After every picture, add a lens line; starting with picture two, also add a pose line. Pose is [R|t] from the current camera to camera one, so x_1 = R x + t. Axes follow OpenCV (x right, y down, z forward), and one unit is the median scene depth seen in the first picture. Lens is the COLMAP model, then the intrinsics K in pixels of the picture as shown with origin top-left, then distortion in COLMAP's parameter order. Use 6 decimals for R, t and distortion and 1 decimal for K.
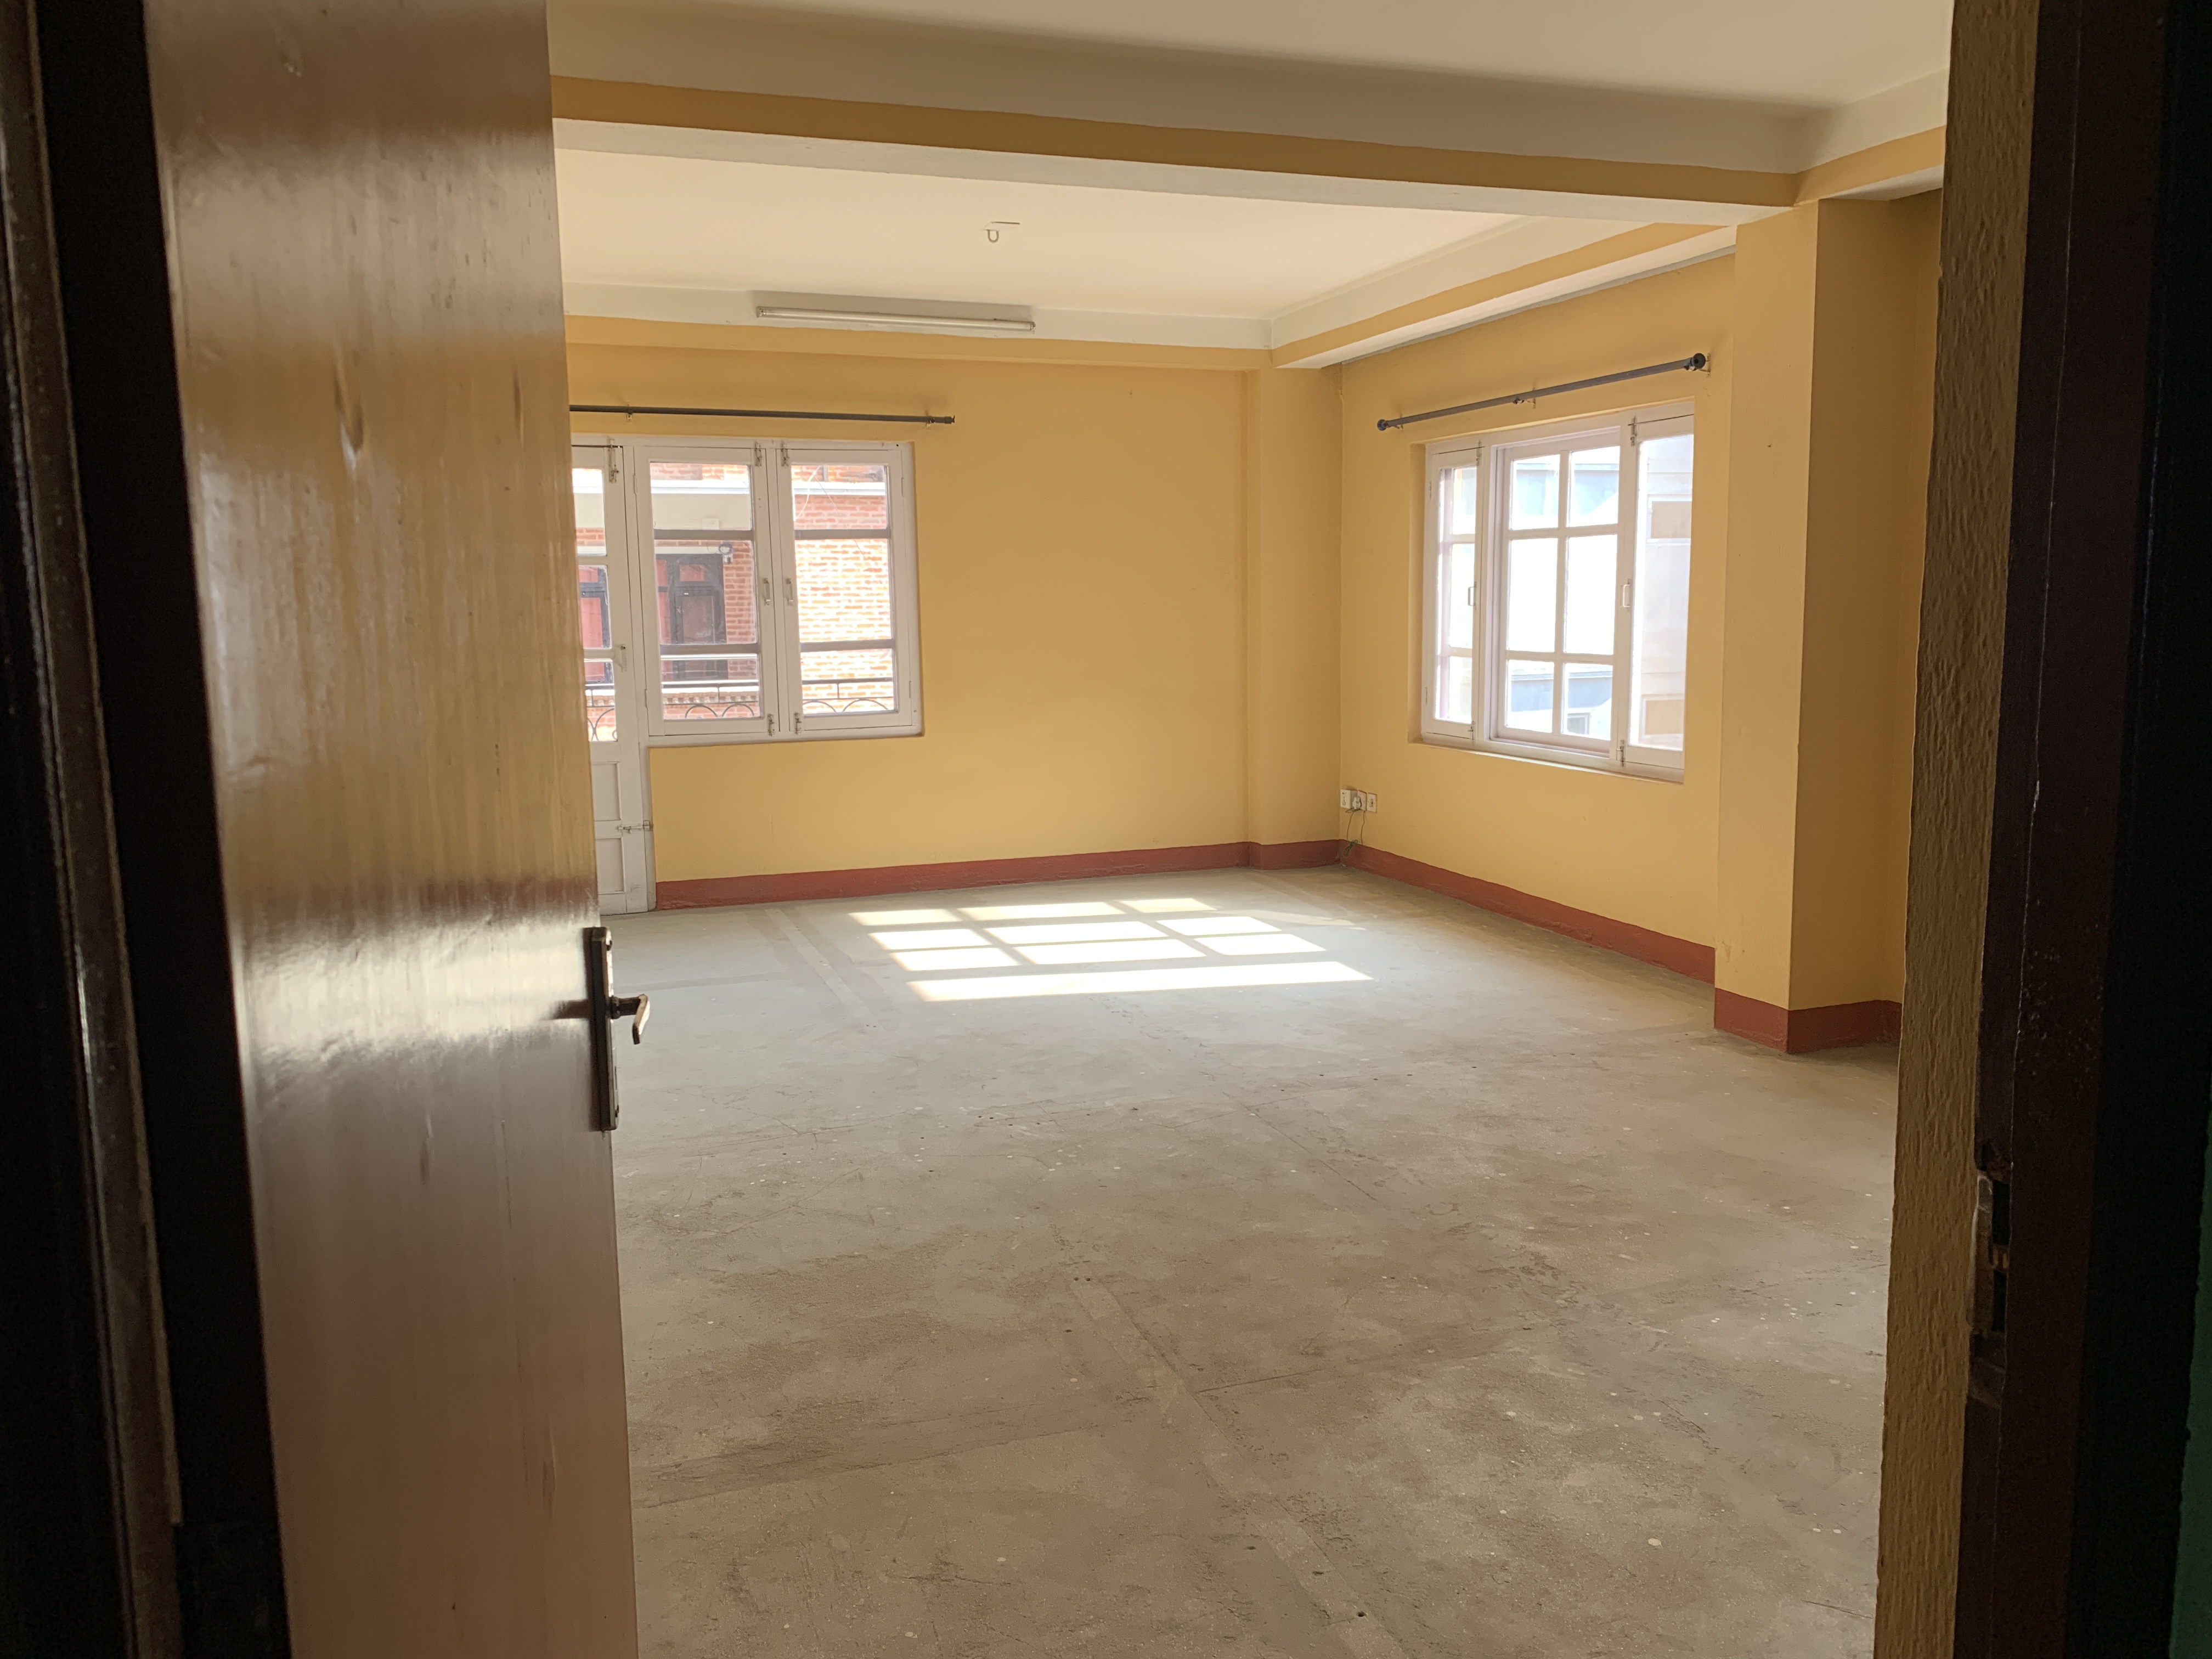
lens RADIAL K [[1733.0, 0, 1106.0], [0, 1733.0, 829.5], [0, 0, 1]] dist [0.192135, -0.535613]
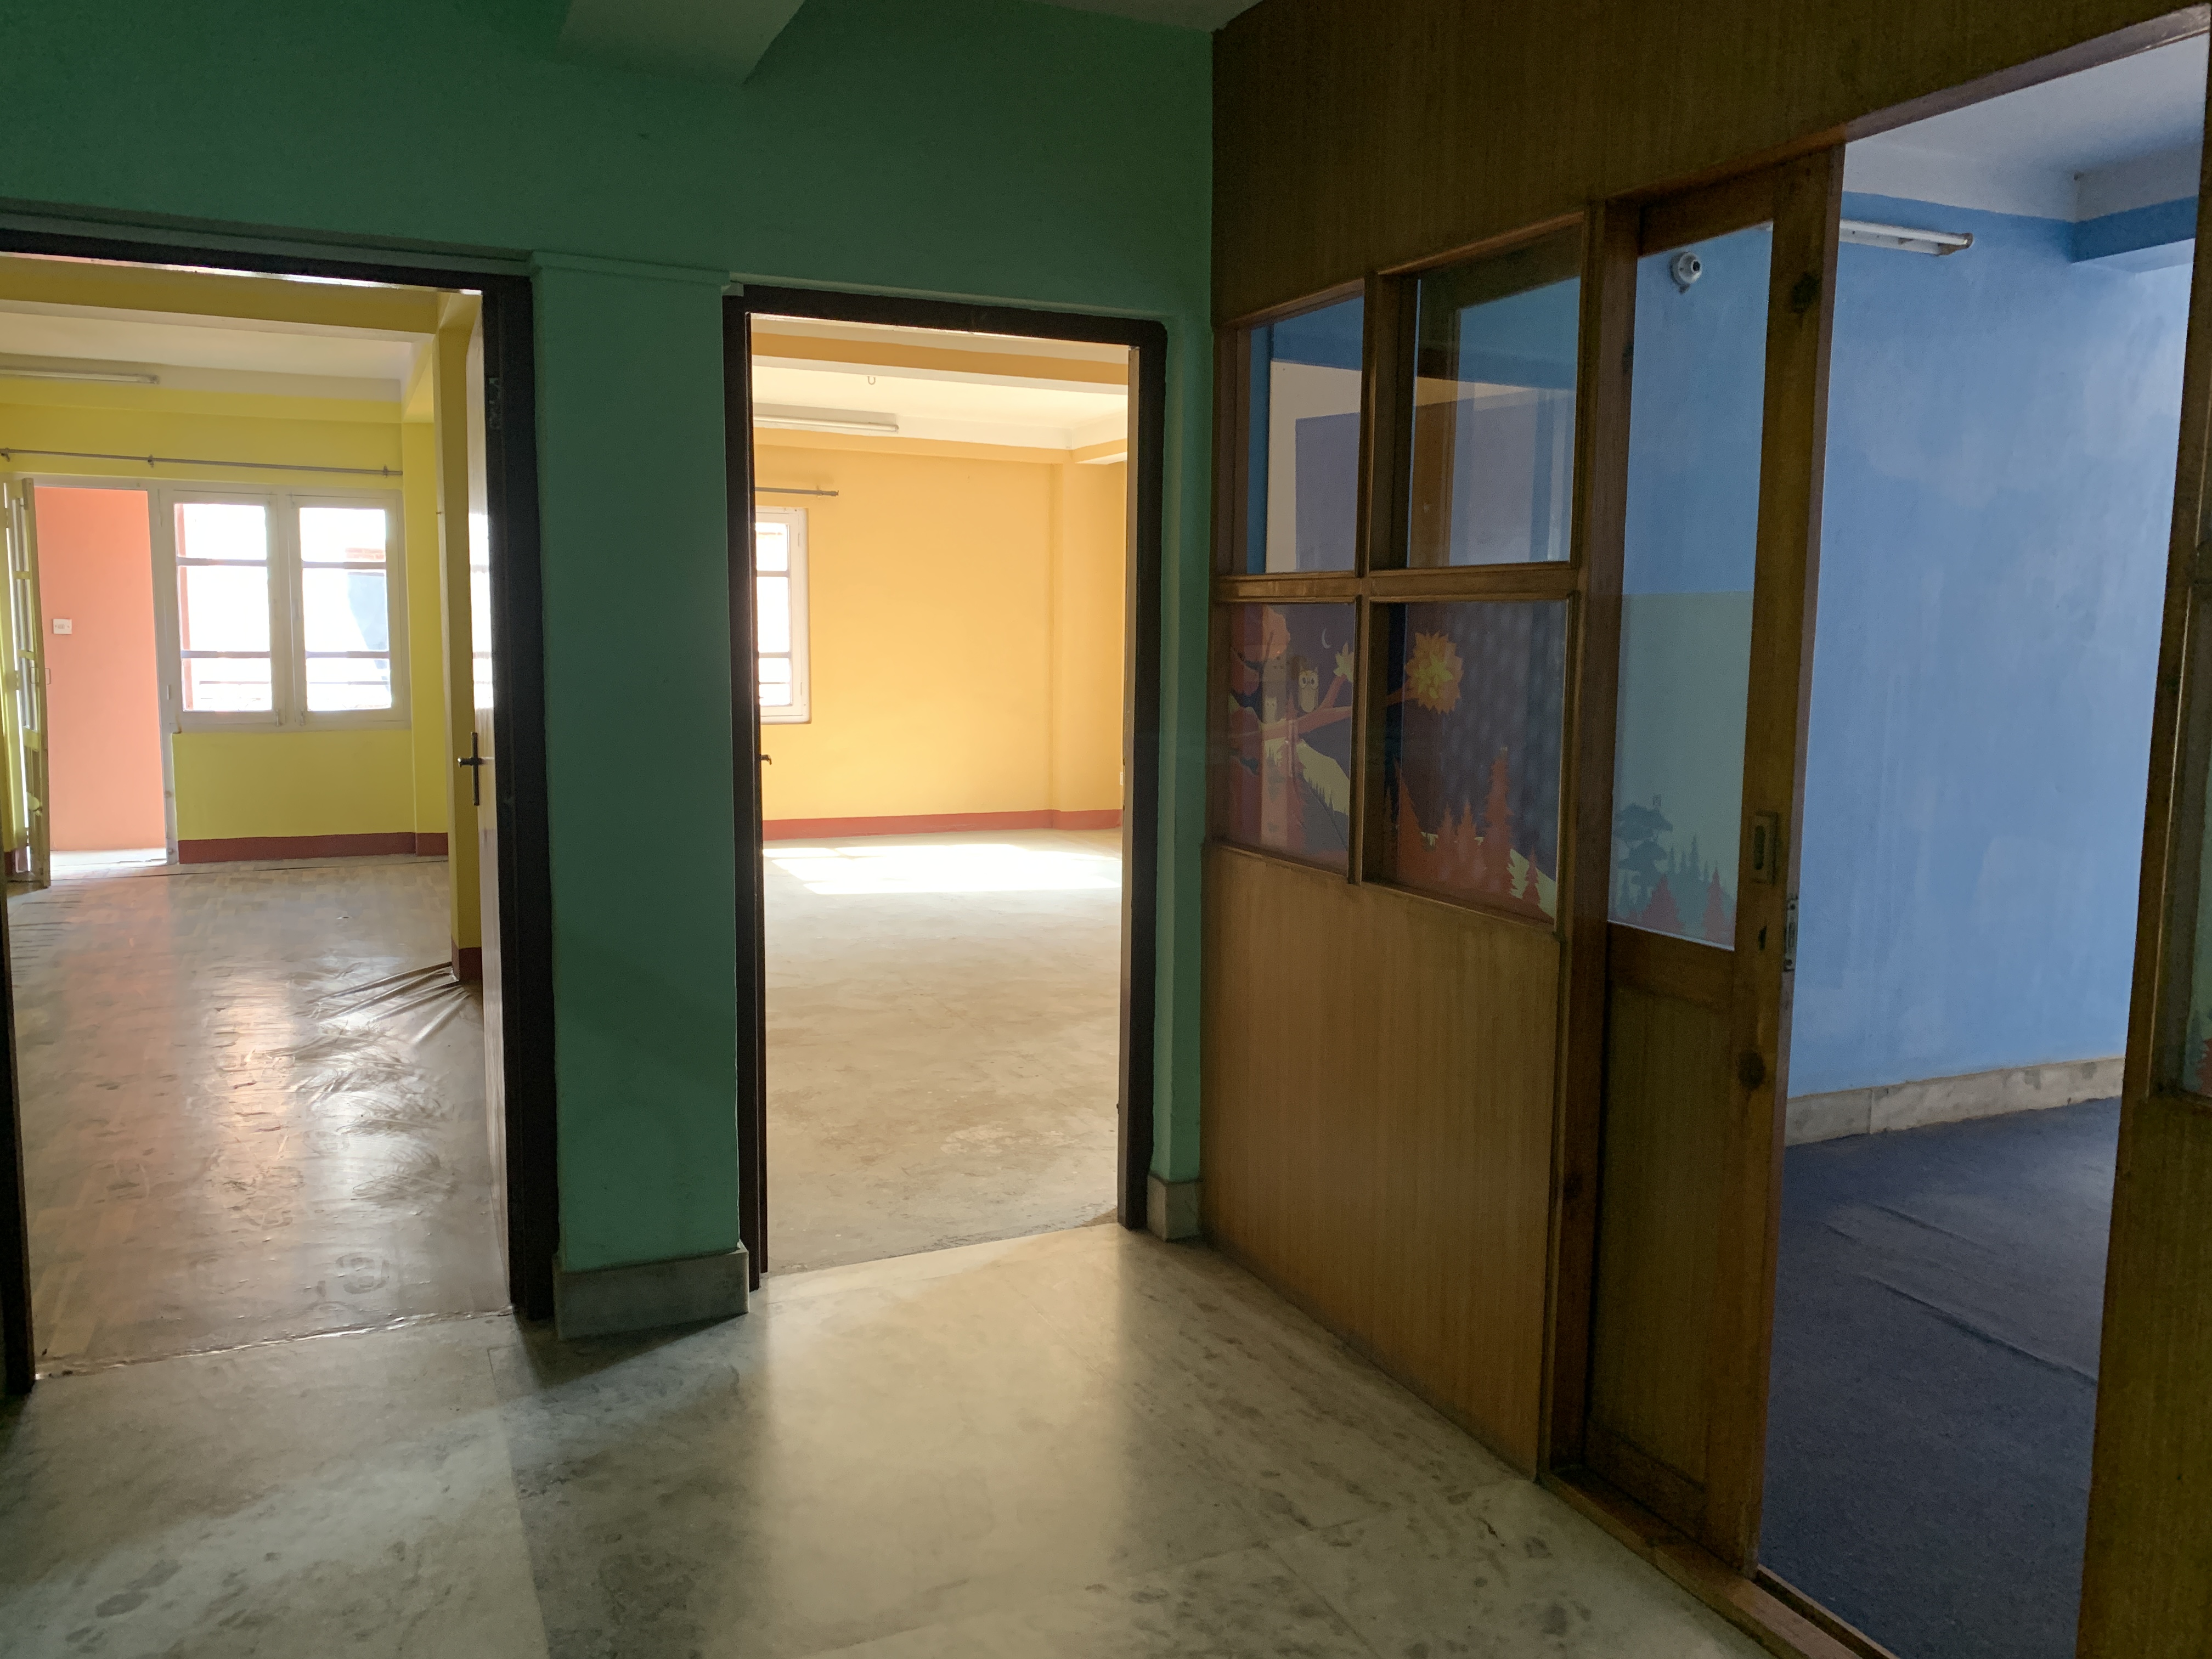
lens RADIAL K [[1721.2, 0, 1106.0], [0, 1721.2, 829.5], [0, 0, 1]] dist [0.016515, 0.006334]
pose [[0.996326, 0.014962, 0.084321, 0.012109], [-0.013637, 0.999775, -0.016259, 0.047615], [-0.084545, 0.015050, 0.996306, -0.356287]]
